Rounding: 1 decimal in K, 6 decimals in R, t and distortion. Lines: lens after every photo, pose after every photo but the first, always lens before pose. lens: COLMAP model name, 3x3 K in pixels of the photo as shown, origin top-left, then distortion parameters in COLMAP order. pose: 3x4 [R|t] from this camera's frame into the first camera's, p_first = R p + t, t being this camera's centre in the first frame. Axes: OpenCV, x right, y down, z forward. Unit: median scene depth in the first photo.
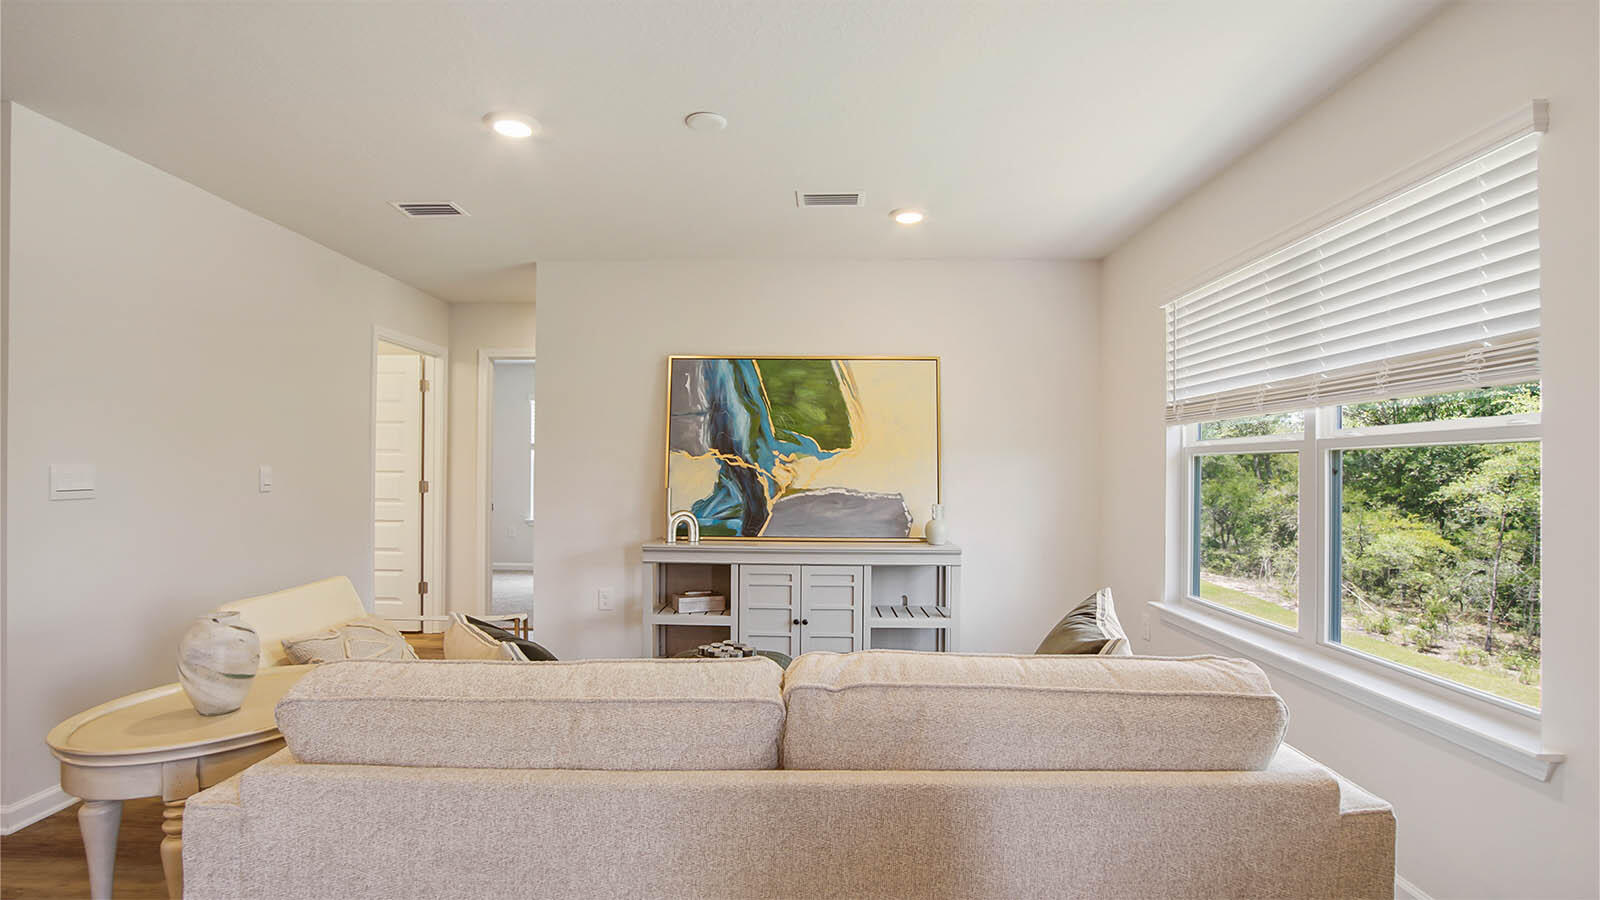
lens RADIAL K [[720.0, 0, 785.7], [0, 720.0, 455.4], [0, 0, 1]] dist [-0.054416, 0.009671]
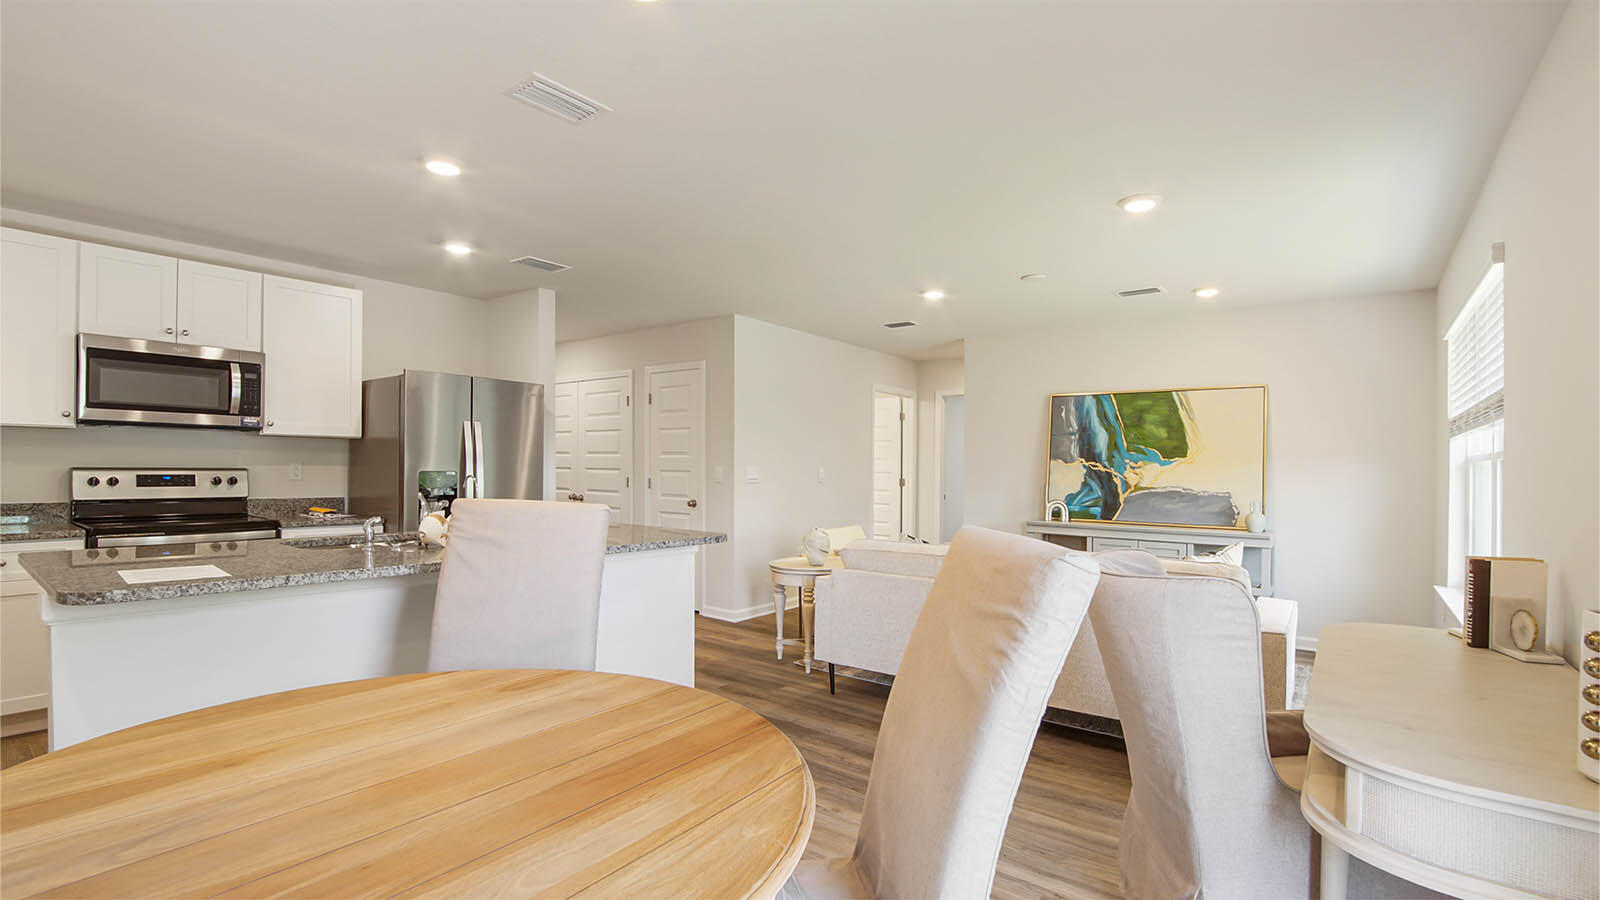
lens RADIAL K [[730.7, 0, 800.9], [0, 730.7, 456.5], [0, 0, 1]] dist [-0.037802, 0.011283]
pose [[0.809245, -0.004215, -0.587456, 0.300229], [0.002609, 0.999990, -0.003582, -0.008628], [0.587465, 0.001366, 0.809248, -0.507740]]
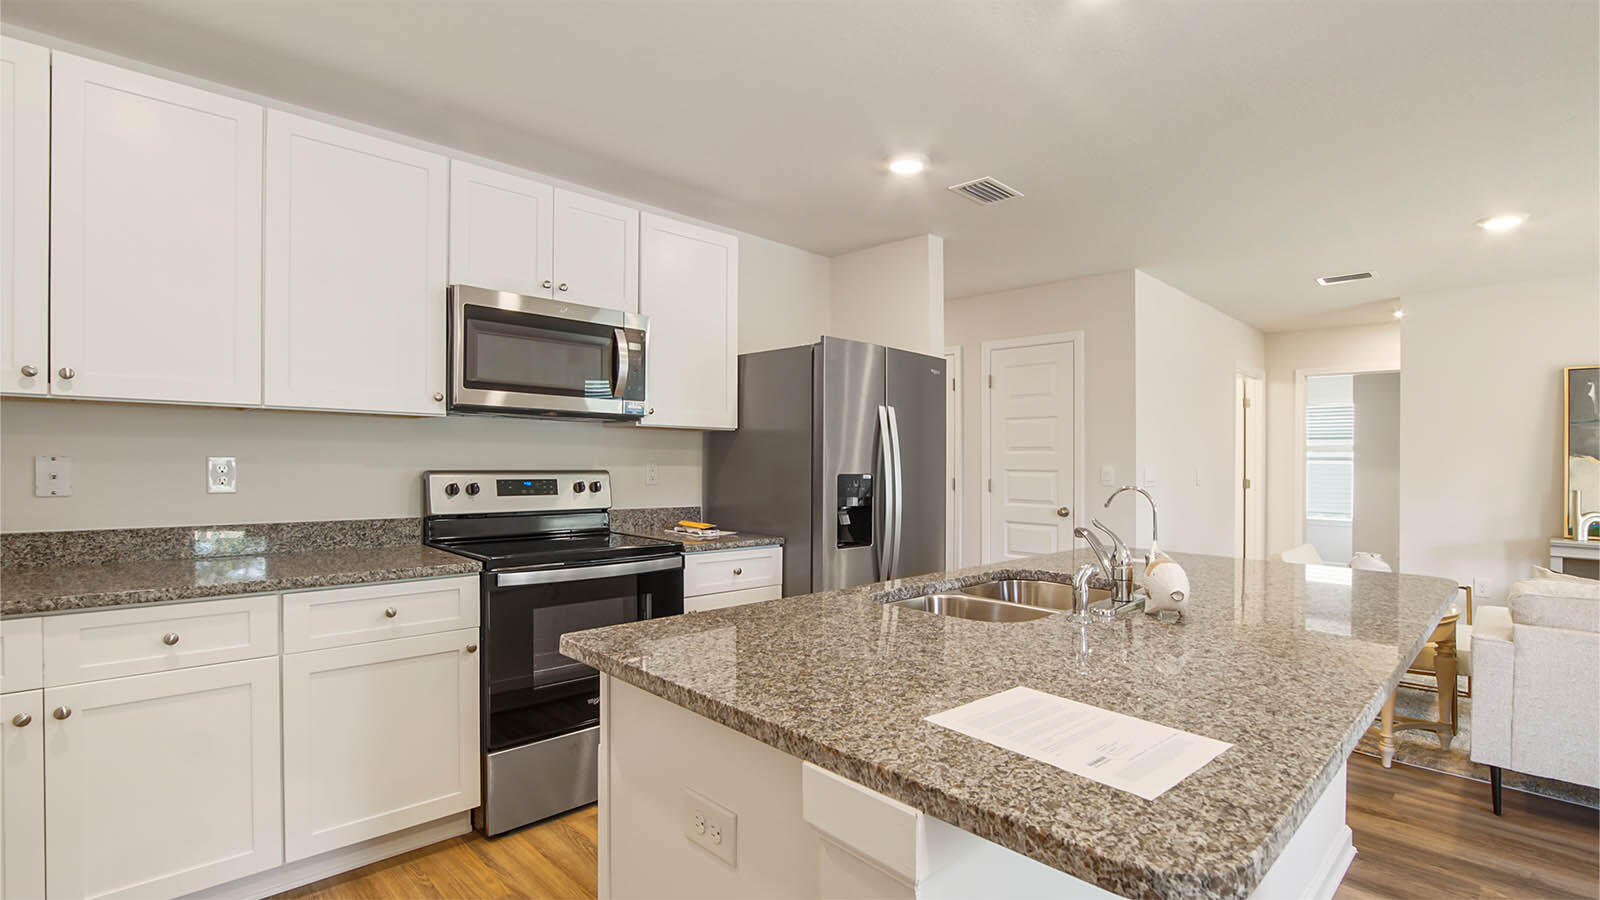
lens RADIAL K [[735.8, 0, 800.0], [0, 735.8, 450.0], [0, 0, 1]] dist [-0.000147, -0.000051]
pose [[0.730207, -0.007712, -0.683182, -0.247116], [0.004573, 0.999969, -0.006400, -0.013505], [0.683210, 0.001549, 0.730220, -0.586211]]
